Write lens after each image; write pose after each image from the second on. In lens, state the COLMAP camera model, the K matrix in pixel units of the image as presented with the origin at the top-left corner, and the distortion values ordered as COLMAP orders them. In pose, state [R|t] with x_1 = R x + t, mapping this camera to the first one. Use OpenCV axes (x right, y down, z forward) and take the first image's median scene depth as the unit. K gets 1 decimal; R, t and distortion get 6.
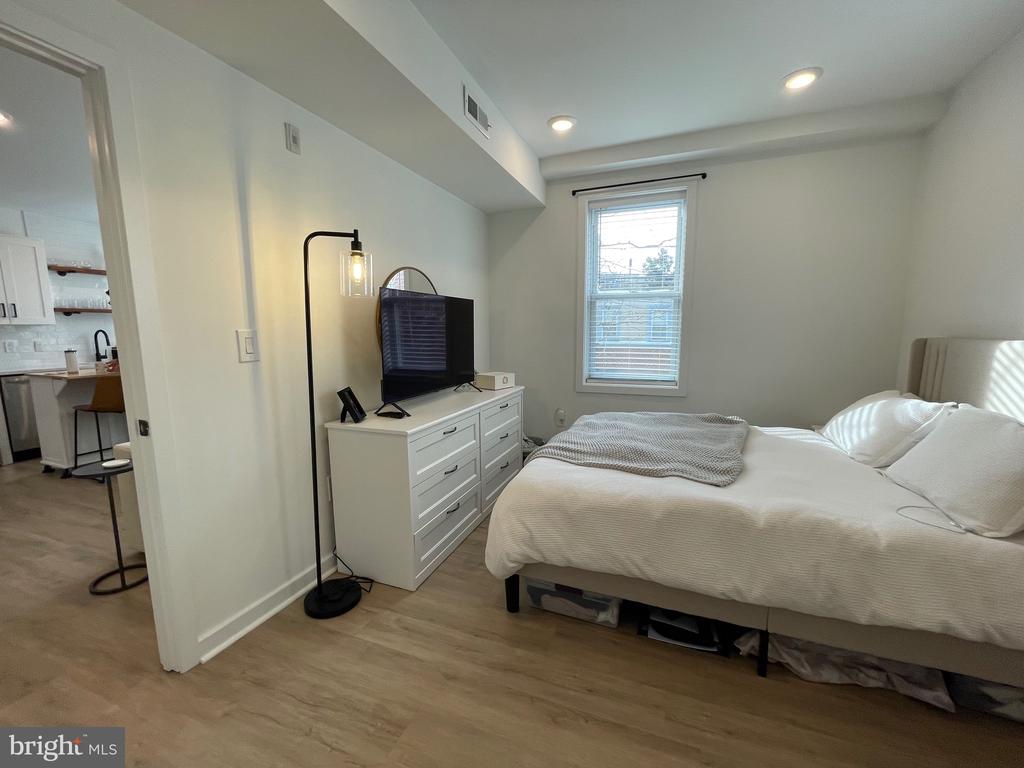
lens RADIAL K [[406.6, 0, 513.1], [0, 406.6, 384.9], [0, 0, 1]] dist [-0.007716, -0.000385]
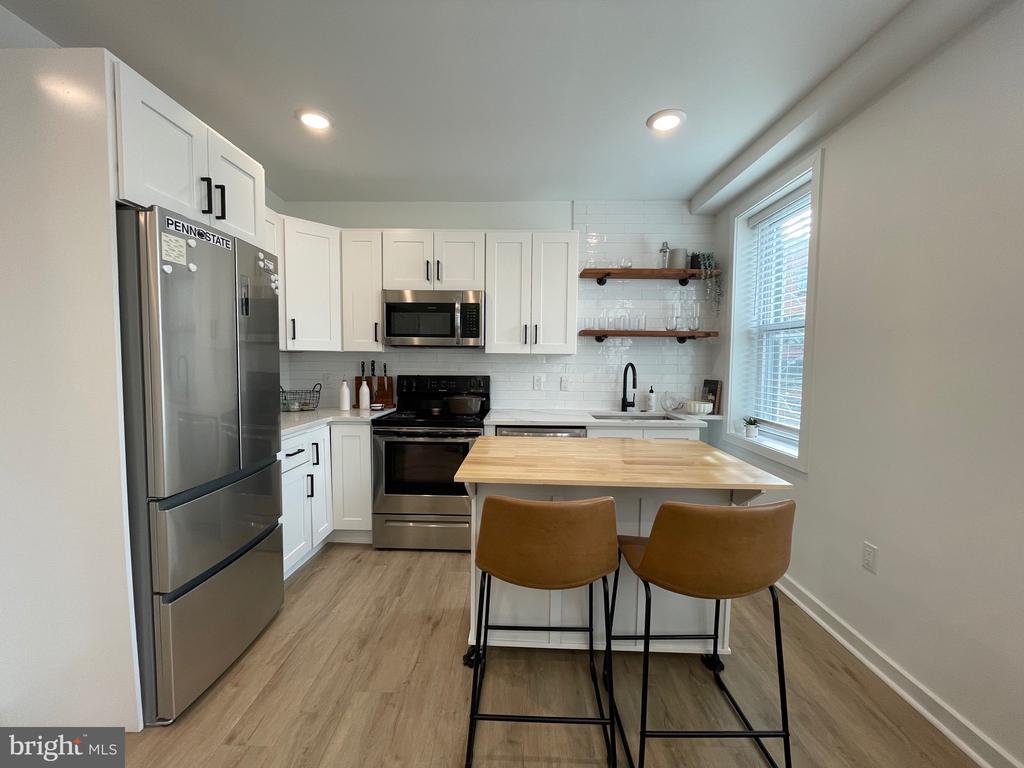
lens RADIAL K [[412.7, 0, 512.0], [0, 412.7, 384.0], [0, 0, 1]] dist [-0.001773, -0.000244]
pose [[0.332334, 0.068940, -0.940639, -0.088371], [-0.144573, 0.989262, 0.021425, -0.017019], [0.932015, 0.128870, 0.338732, 0.114508]]
